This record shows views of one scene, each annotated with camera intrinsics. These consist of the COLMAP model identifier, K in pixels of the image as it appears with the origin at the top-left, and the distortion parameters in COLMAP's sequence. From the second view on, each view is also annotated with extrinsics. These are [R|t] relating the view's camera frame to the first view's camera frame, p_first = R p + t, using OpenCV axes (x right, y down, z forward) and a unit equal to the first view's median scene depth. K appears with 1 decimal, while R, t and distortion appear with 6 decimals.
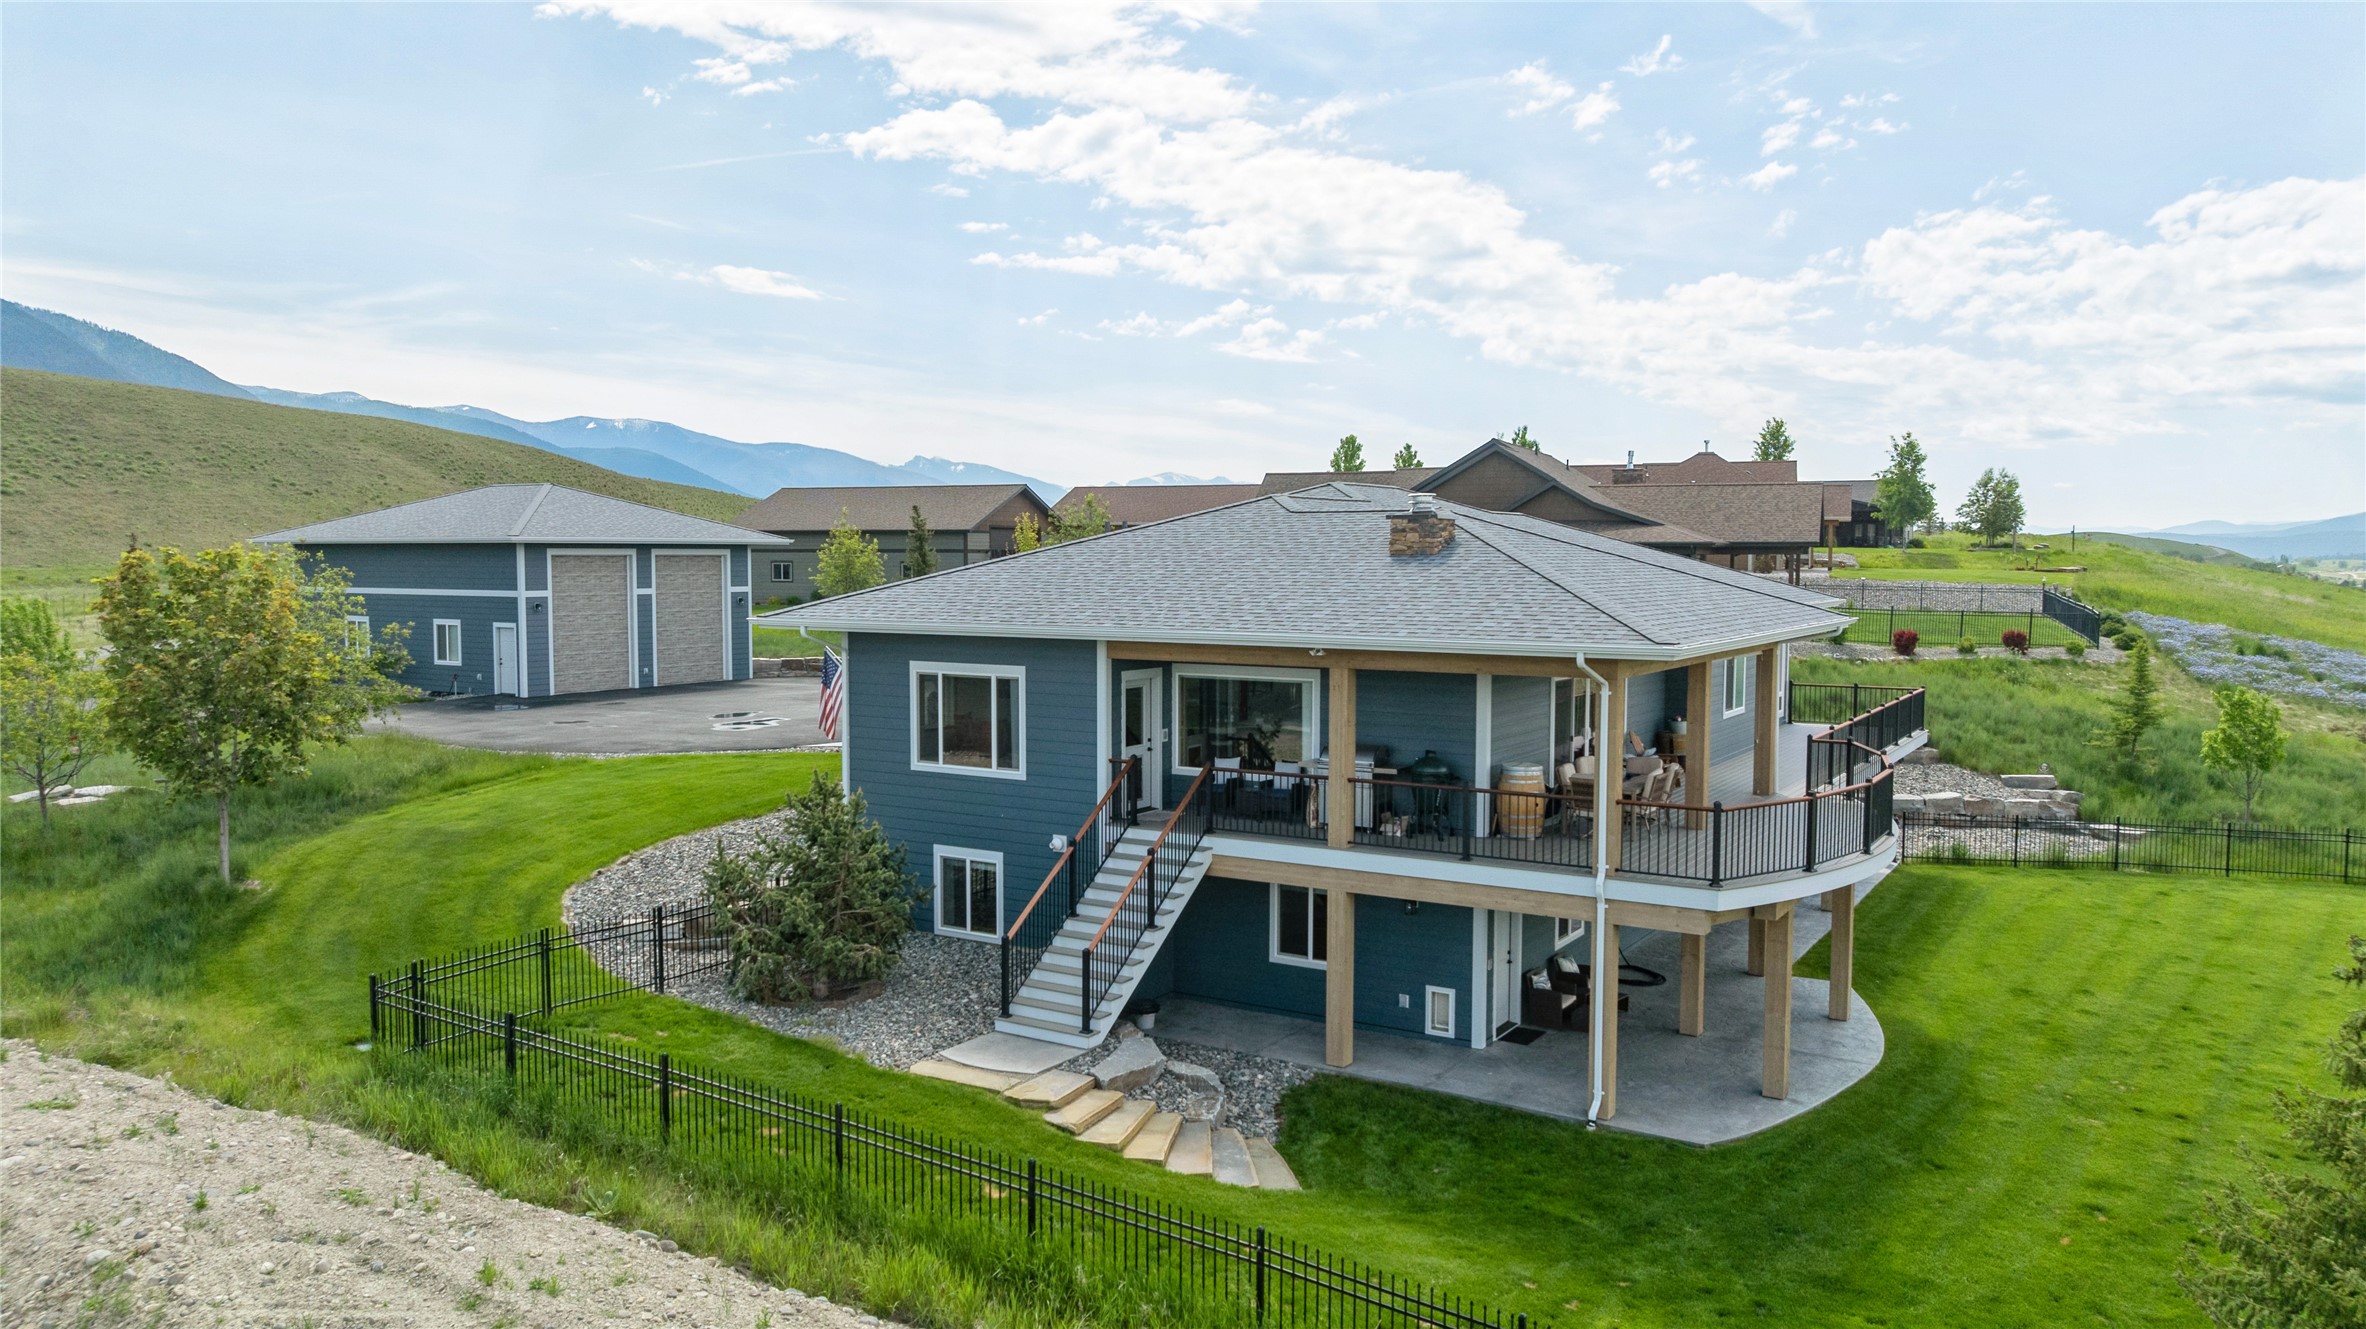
lens RADIAL K [[1676.3, 0, 1183.0], [0, 1676.3, 664.5], [0, 0, 1]] dist [-0.001114, 0.000184]
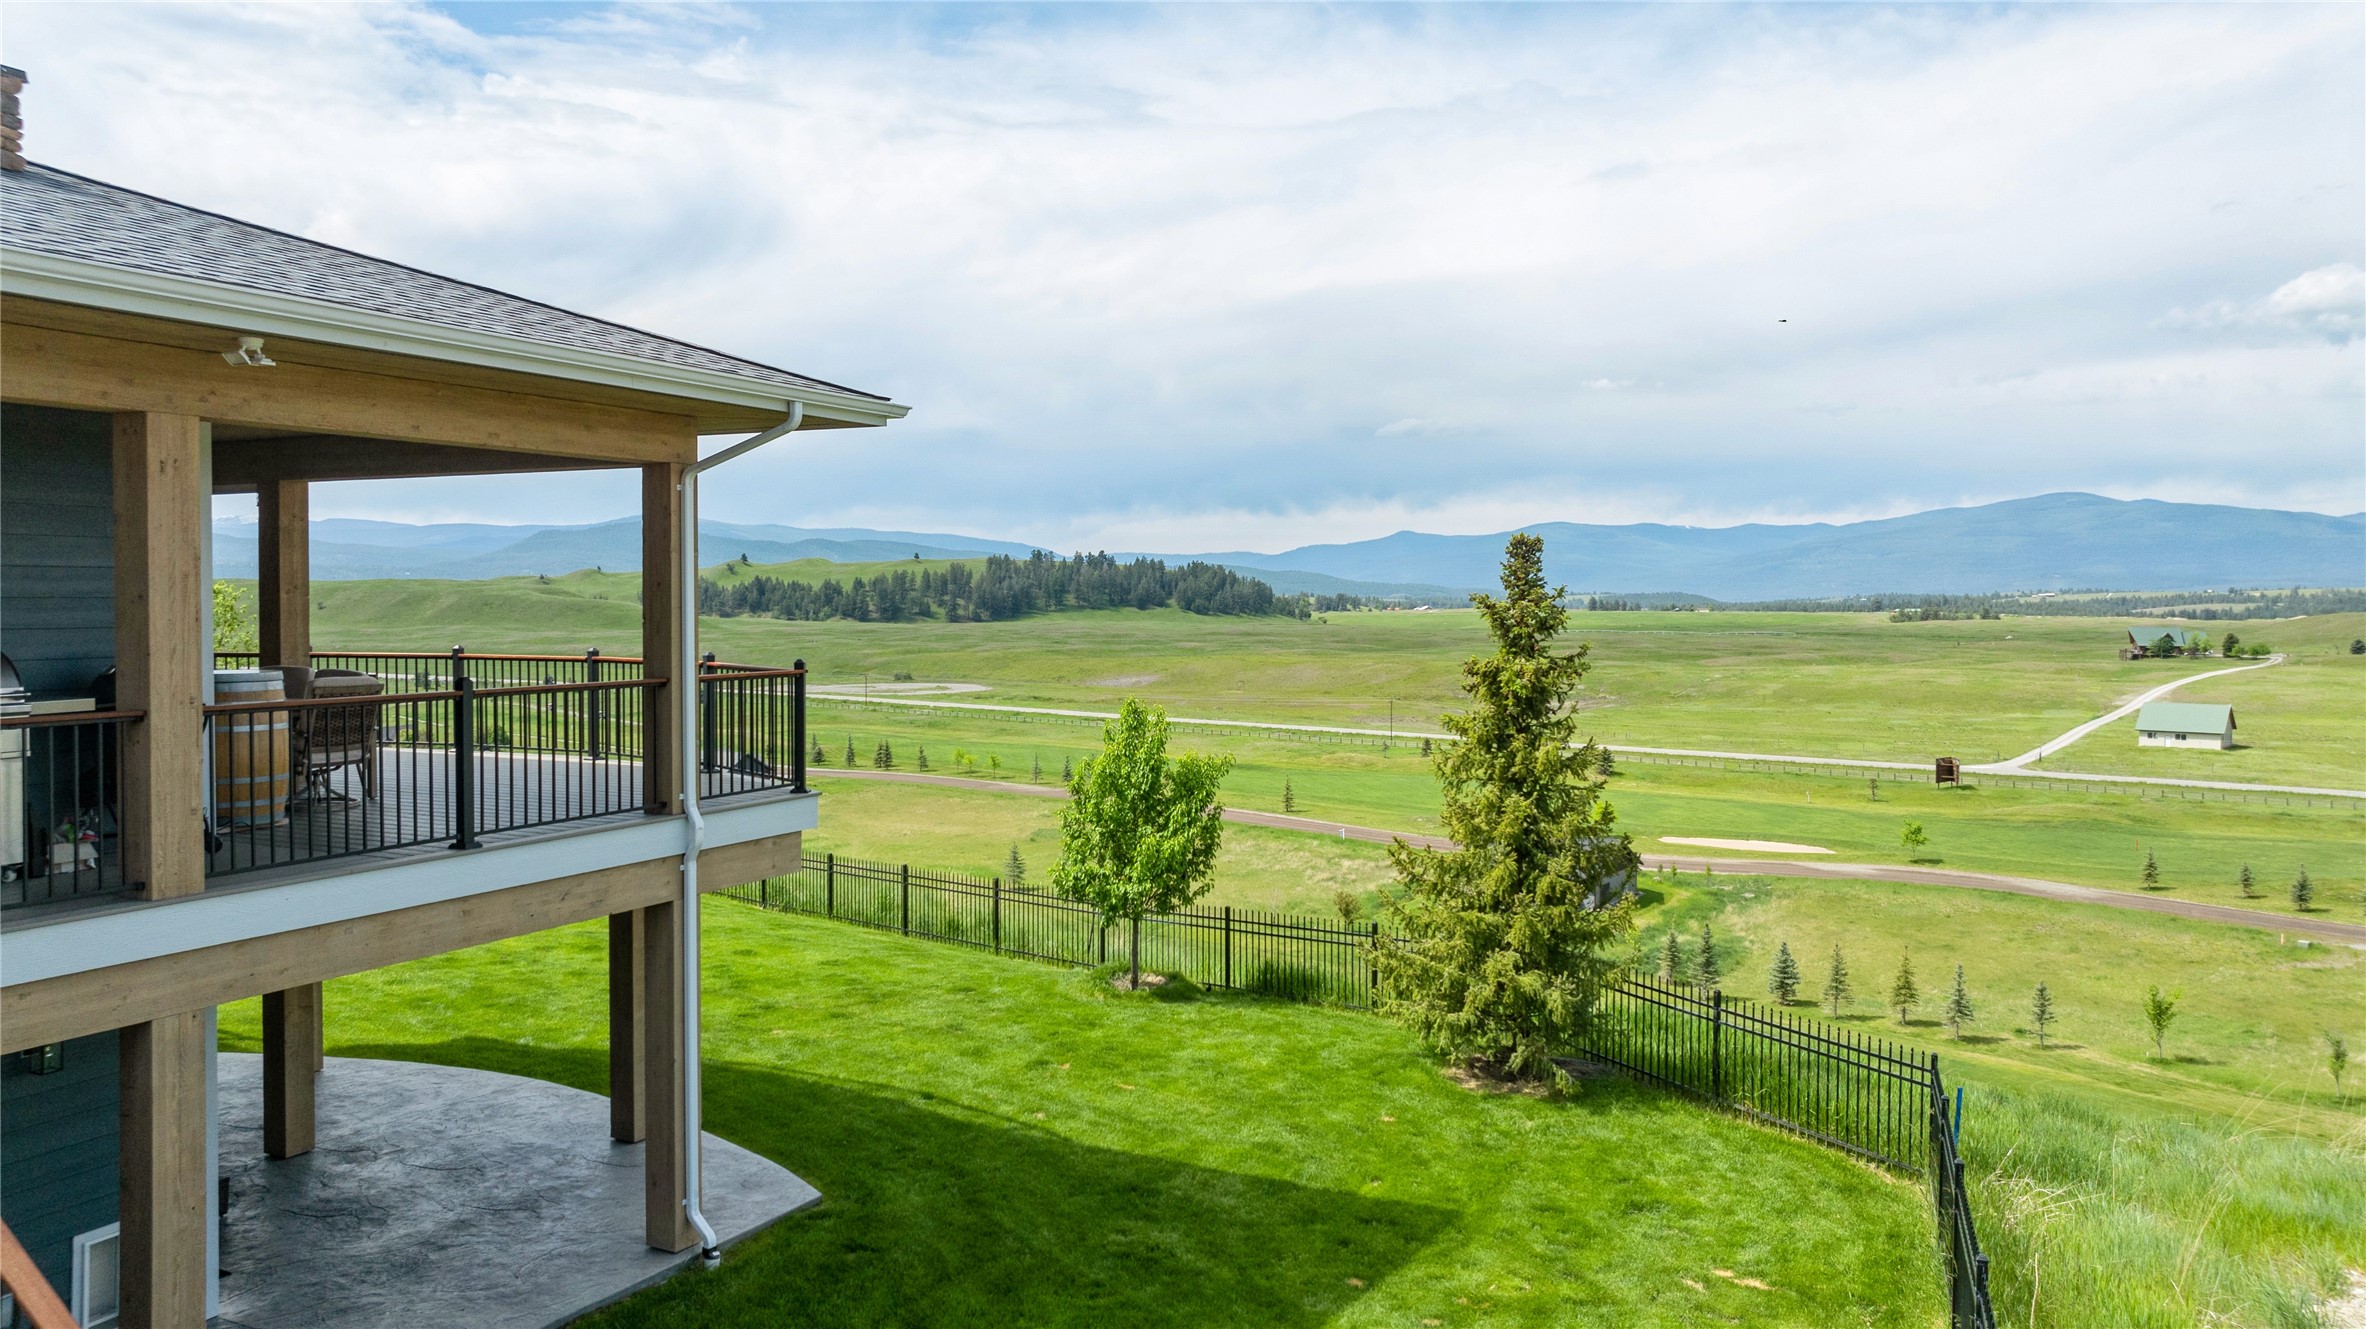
lens RADIAL K [[1676.3, 0, 1183.0], [0, 1676.3, 664.5], [0, 0, 1]] dist [-0.001114, 0.000184]
pose [[-0.104801, -0.046342, 0.993413, -0.237136], [0.058814, 0.996877, 0.052708, 0.040889], [-0.992753, 0.063950, -0.101748, 0.648895]]
